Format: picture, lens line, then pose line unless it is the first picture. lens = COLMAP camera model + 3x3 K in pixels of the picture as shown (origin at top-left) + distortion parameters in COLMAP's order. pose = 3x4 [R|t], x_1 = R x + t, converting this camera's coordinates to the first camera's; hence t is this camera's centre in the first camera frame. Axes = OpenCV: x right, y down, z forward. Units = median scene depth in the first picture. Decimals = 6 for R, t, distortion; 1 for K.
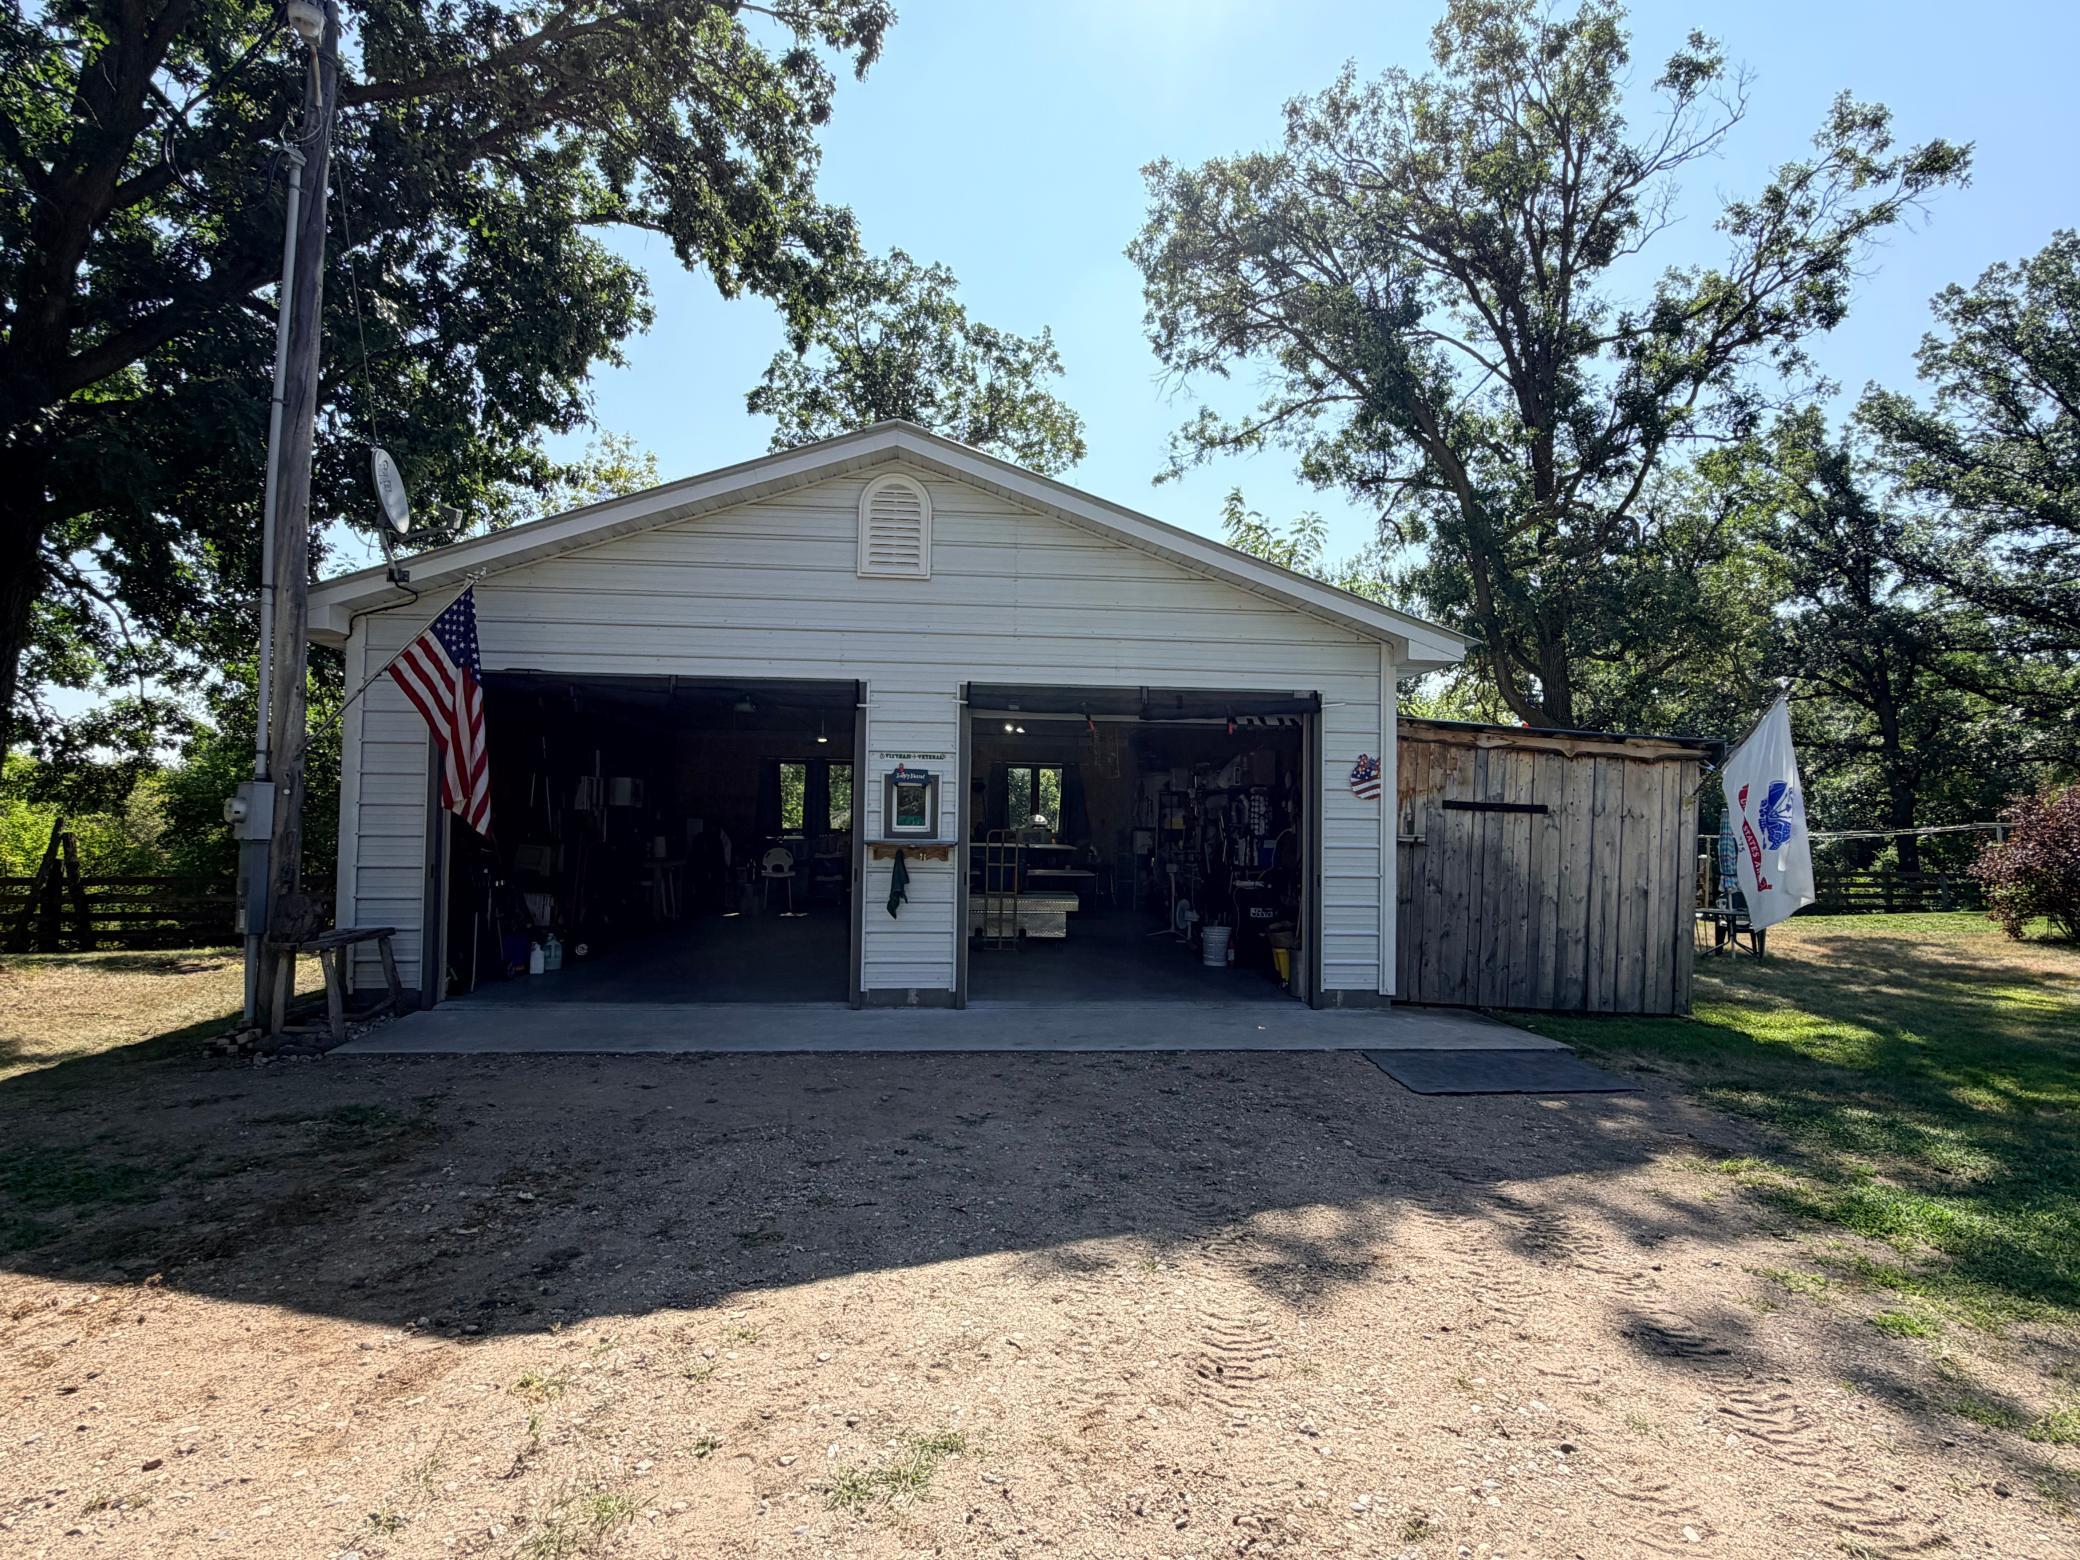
lens RADIAL K [[1109.4, 0, 1040.0], [0, 1109.4, 780.0], [0, 0, 1]] dist [-0.002955, -0.000487]
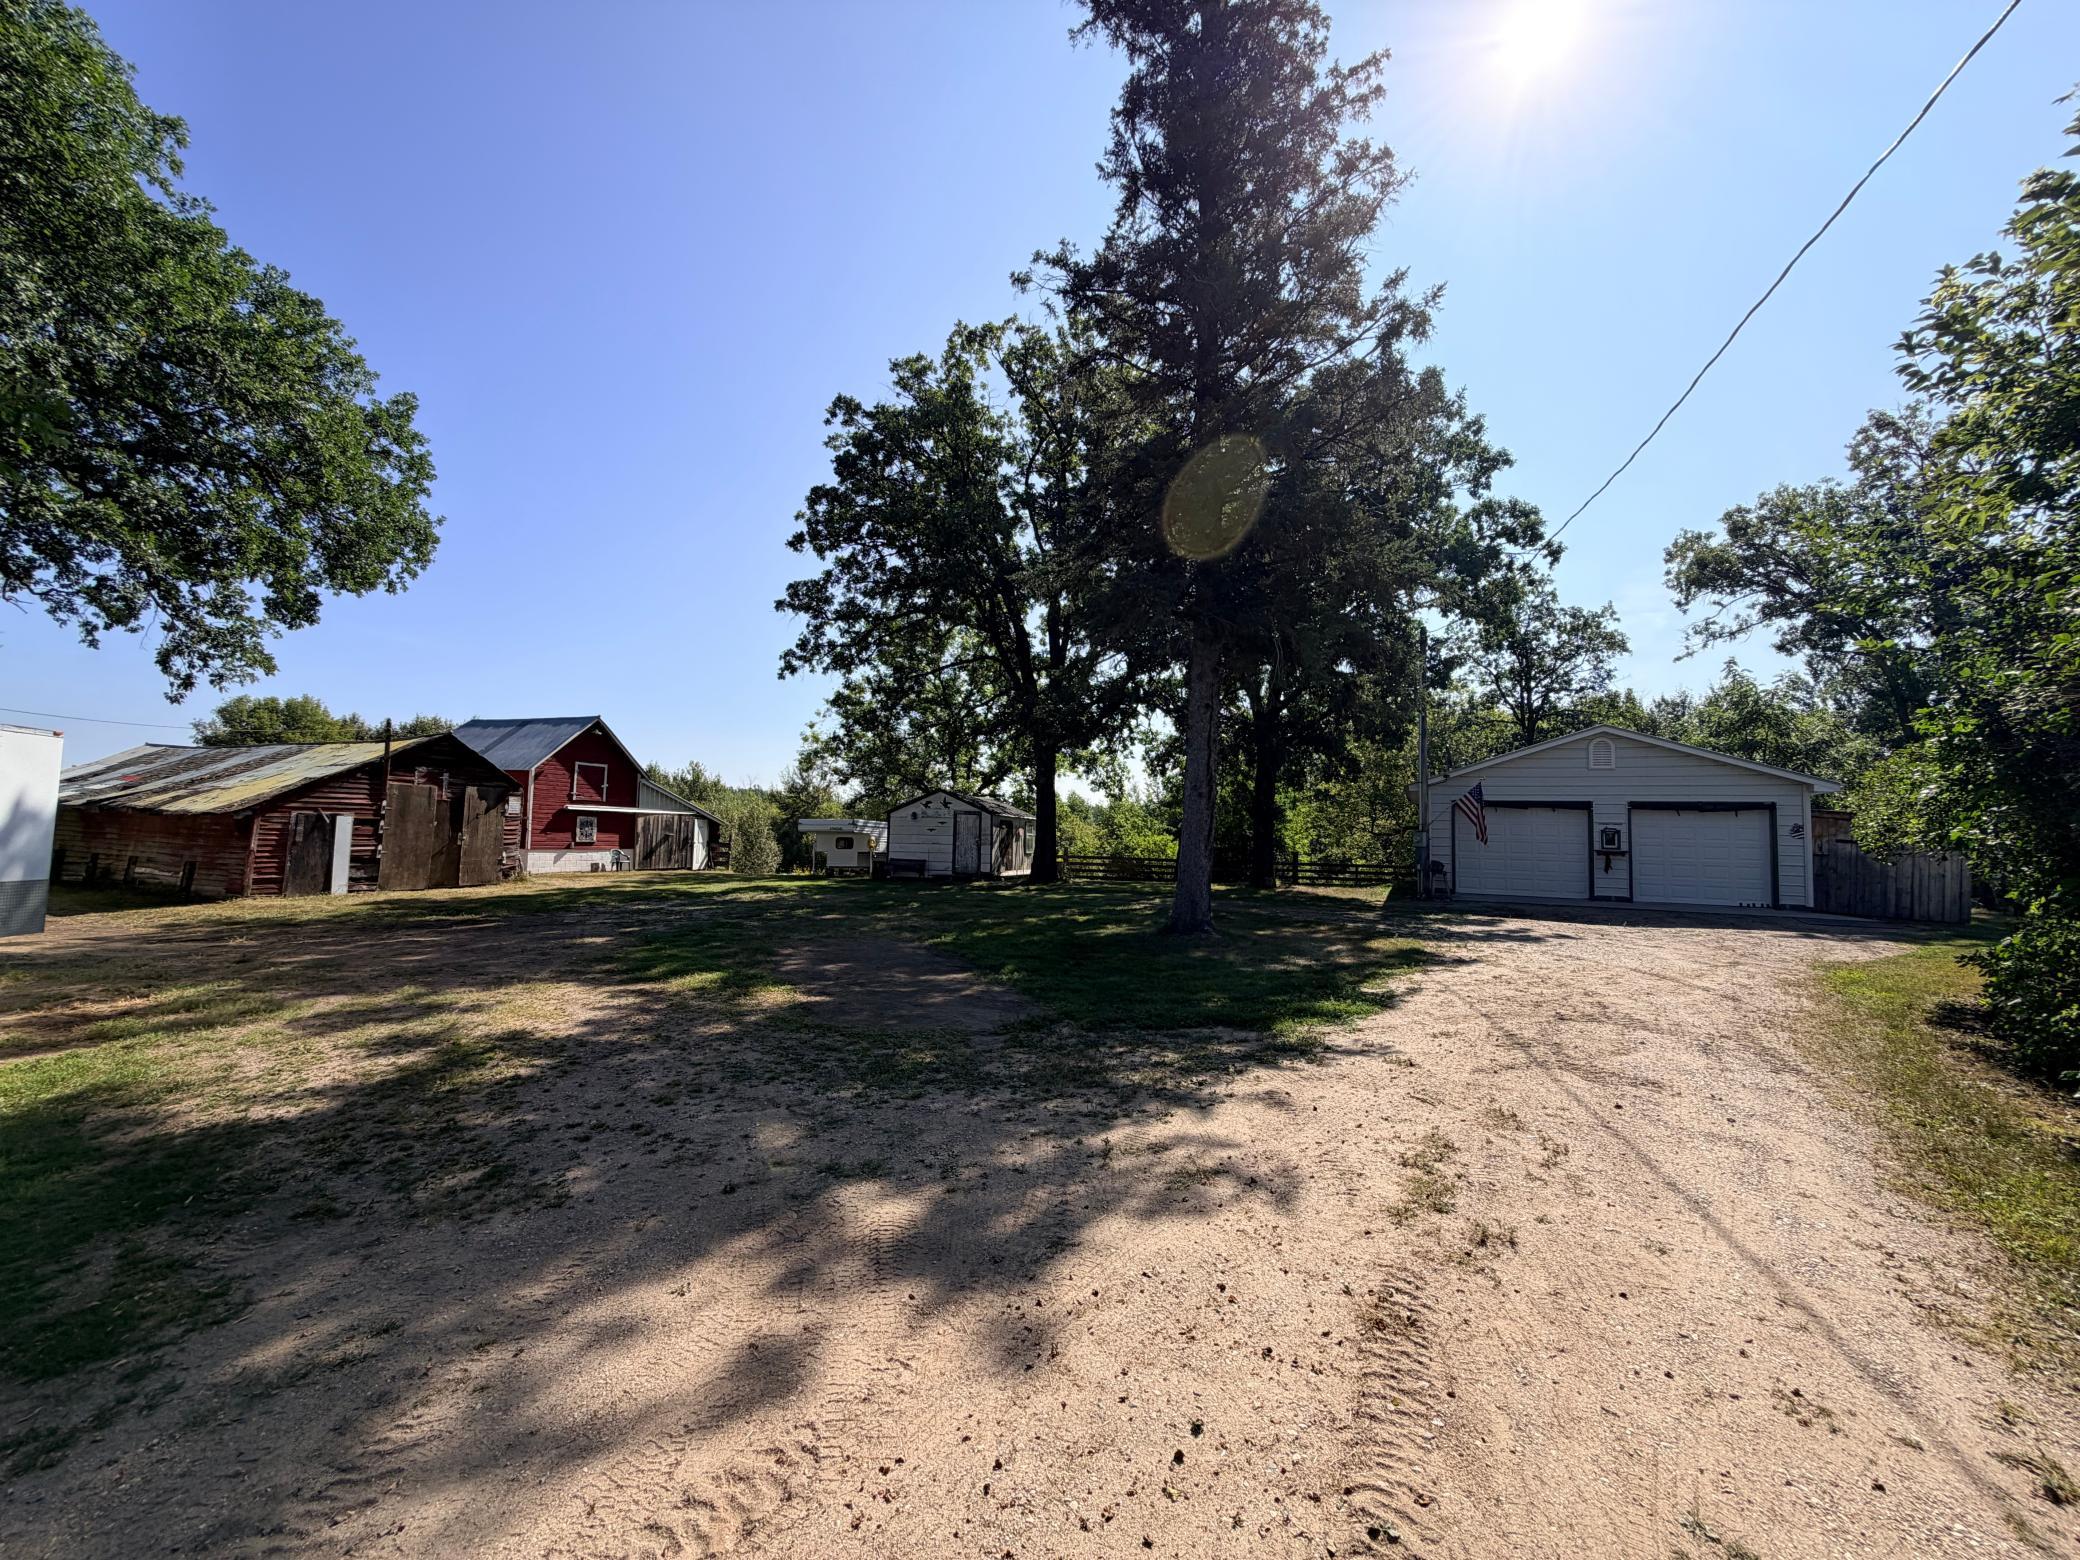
lens RADIAL K [[841.4, 0, 1040.0], [0, 841.4, 780.0], [0, 0, 1]] dist [0.001278, 0.000021]
pose [[0.870971, -0.021902, -0.490846, -0.341242], [0.005435, 0.999374, -0.034950, -0.069927], [0.491304, 0.027772, 0.870545, -1.868635]]
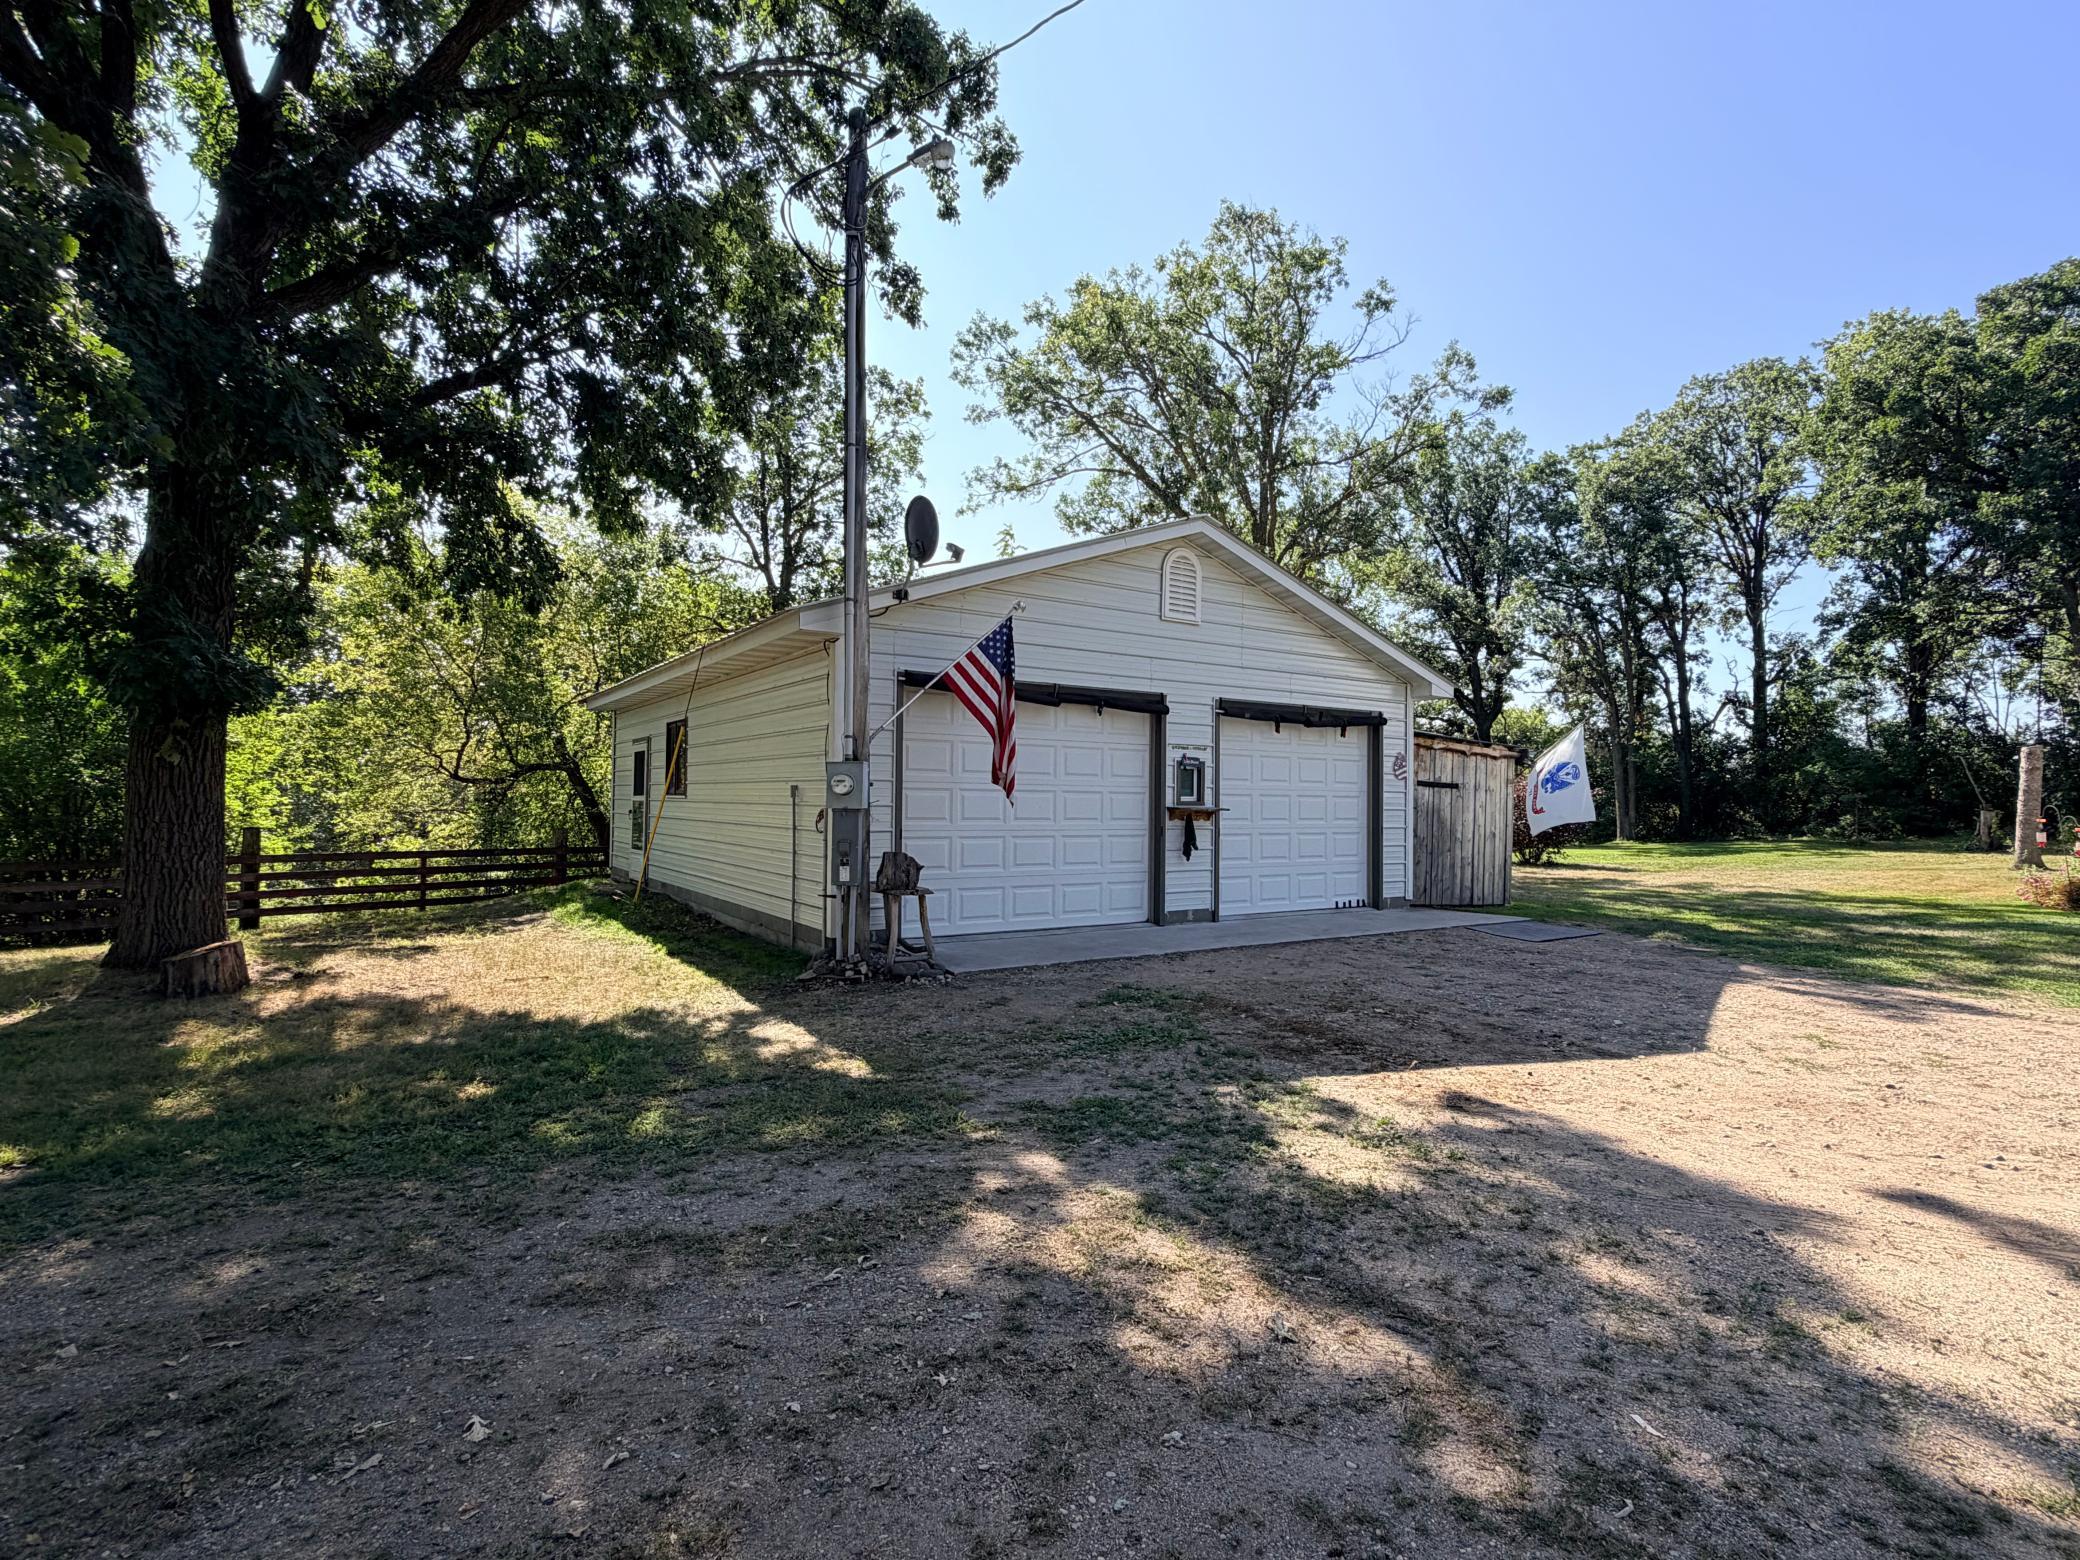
lens RADIAL K [[1023.4, 0, 1040.0], [0, 1023.4, 780.0], [0, 0, 1]] dist [0.000746, -0.001597]
pose [[0.881421, 0.005100, 0.472304, -0.874473], [-0.014962, 0.999741, 0.017127, -0.000024], [-0.472094, -0.022163, 0.881269, -0.070572]]
